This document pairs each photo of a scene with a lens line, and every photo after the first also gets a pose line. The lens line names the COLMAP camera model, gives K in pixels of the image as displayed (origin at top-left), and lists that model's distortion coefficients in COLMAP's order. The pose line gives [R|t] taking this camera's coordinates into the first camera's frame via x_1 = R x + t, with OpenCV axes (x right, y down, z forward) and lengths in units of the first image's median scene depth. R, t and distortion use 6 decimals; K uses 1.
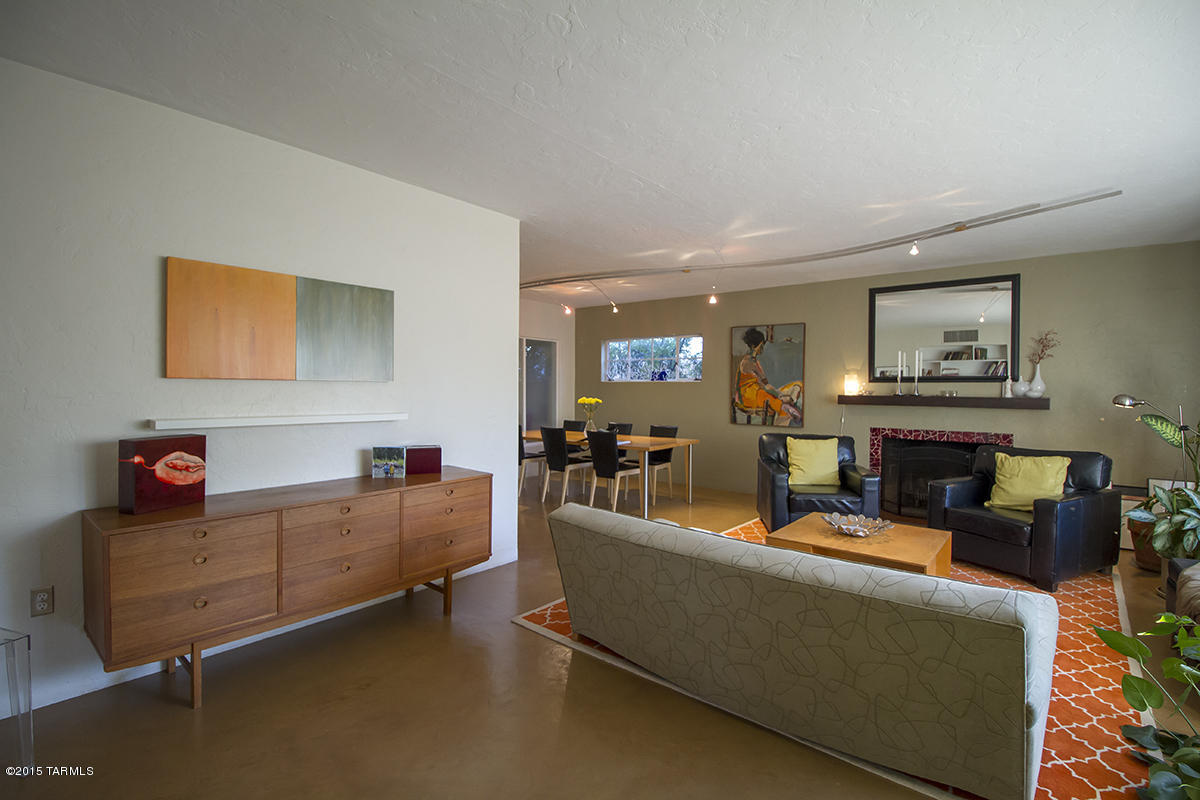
lens RADIAL K [[551.0, 0, 604.9], [0, 551.0, 396.9], [0, 0, 1]] dist [0.000601, -0.013608]
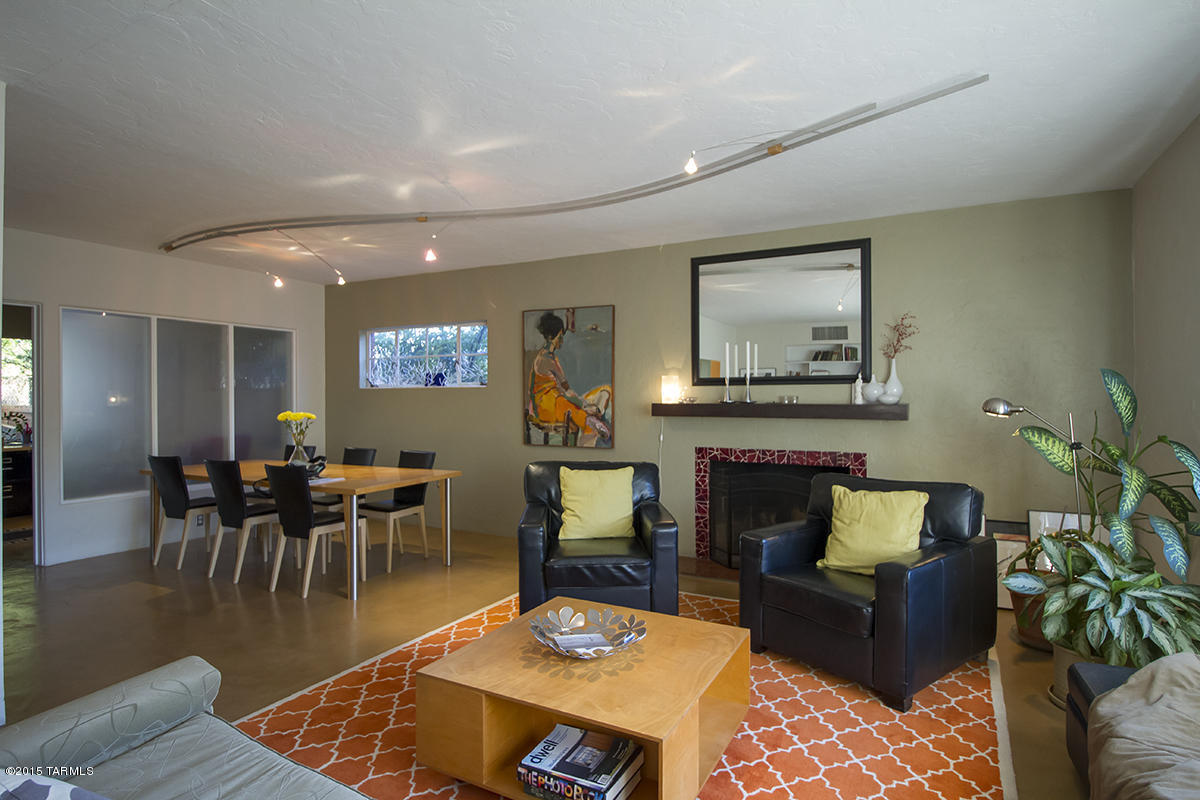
lens RADIAL K [[624.1, 0, 604.7], [0, 624.1, 397.7], [0, 0, 1]] dist [0.011846, -0.020857]
pose [[0.979982, -0.010217, 0.198823, 0.186543], [0.013248, 0.999815, -0.013919, -0.000318], [-0.198644, 0.016274, 0.979937, 0.195209]]
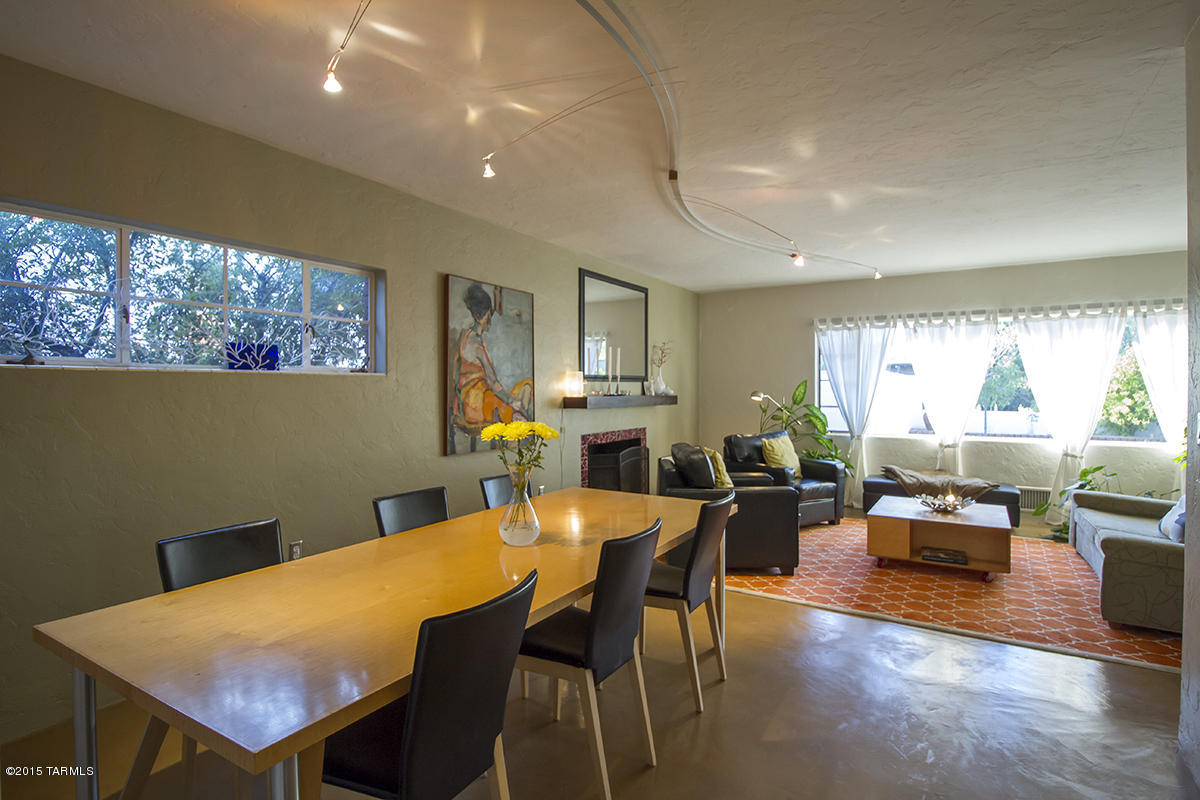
lens RADIAL K [[592.4, 0, 604.0], [0, 592.4, 397.6], [0, 0, 1]] dist [-0.000699, -0.011580]
pose [[-0.121940, -0.022060, 0.992292, -0.384749], [0.016918, 0.999562, 0.024301, -0.020877], [-0.992393, 0.019751, -0.121514, 1.005012]]
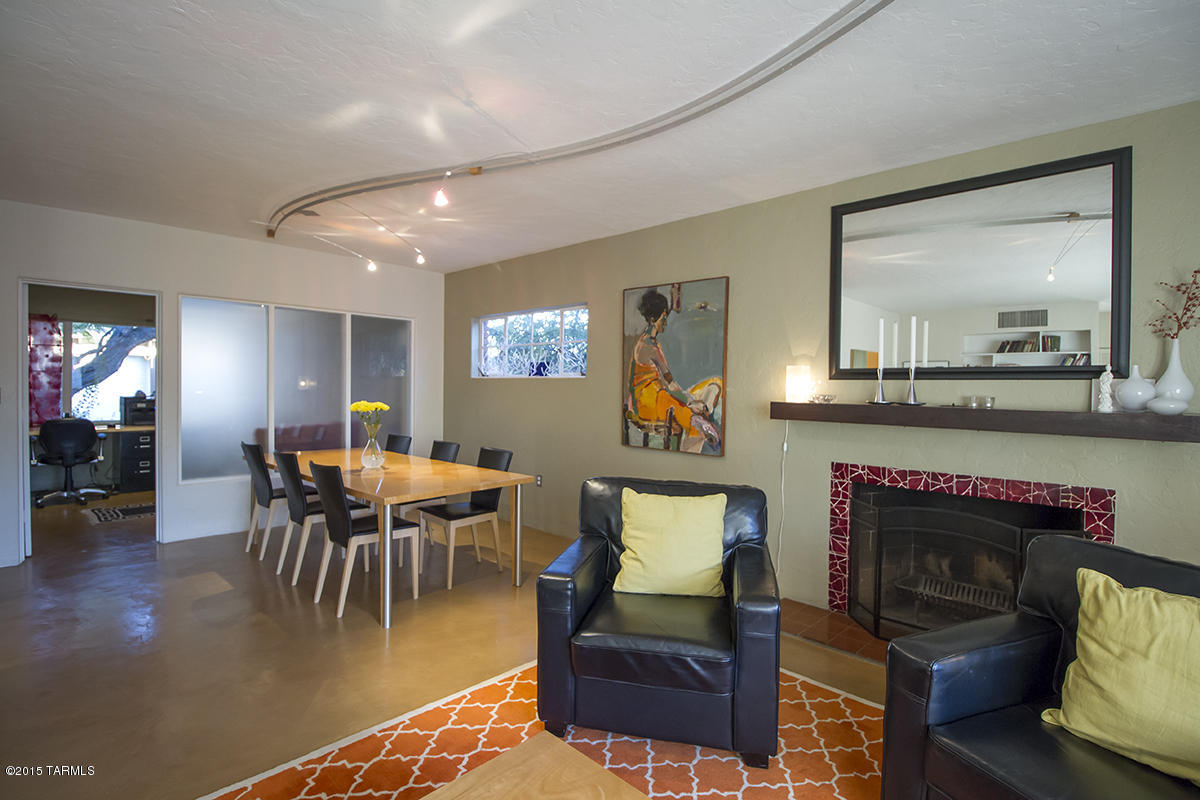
lens RADIAL K [[563.7, 0, 604.4], [0, 563.7, 396.5], [0, 0, 1]] dist [0.001439, -0.014695]
pose [[0.997115, 0.008850, -0.075385, 0.280535], [-0.008929, 0.999960, -0.000706, -0.006479], [0.075376, 0.001377, 0.997154, 0.400285]]
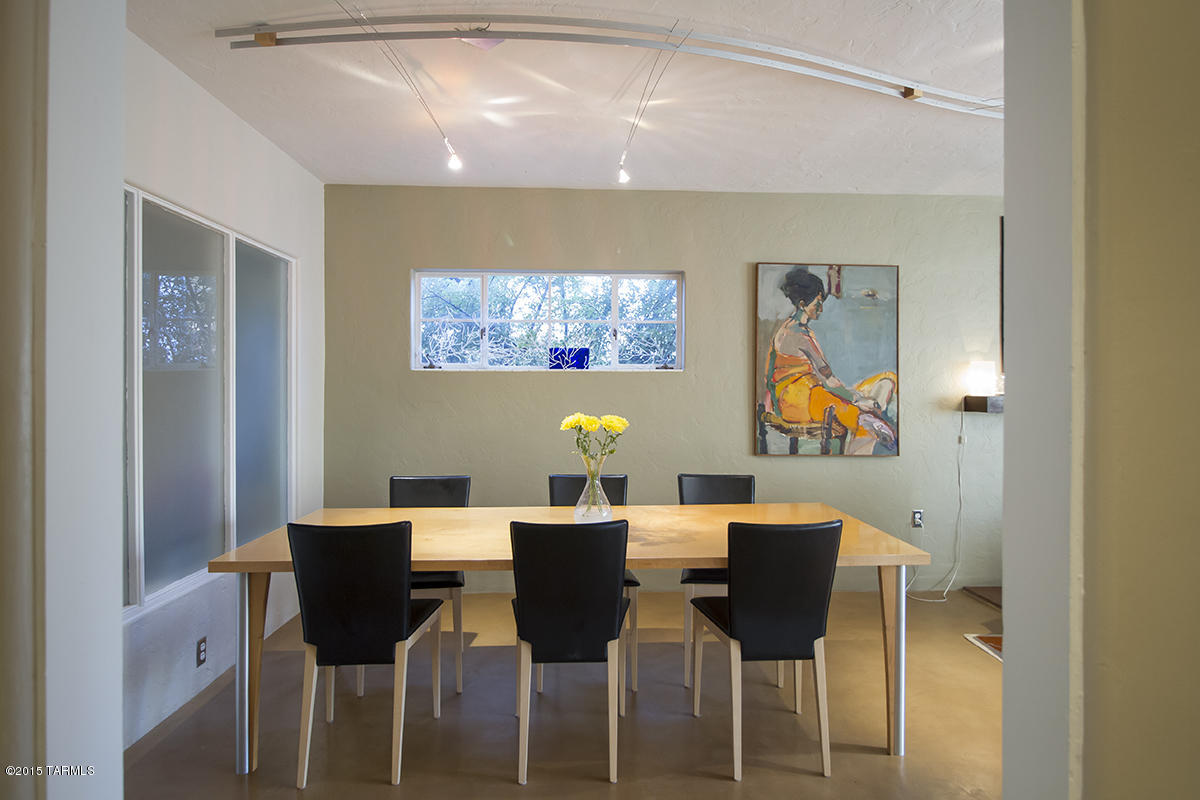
lens RADIAL K [[685.1, 0, 603.5], [0, 685.1, 387.2], [0, 0, 1]] dist [-0.000138, -0.000166]
pose [[0.750624, -0.007026, 0.660692, -0.310533], [0.015011, 0.999867, -0.006421, -0.012922], [-0.660559, 0.014738, 0.750630, 0.683467]]
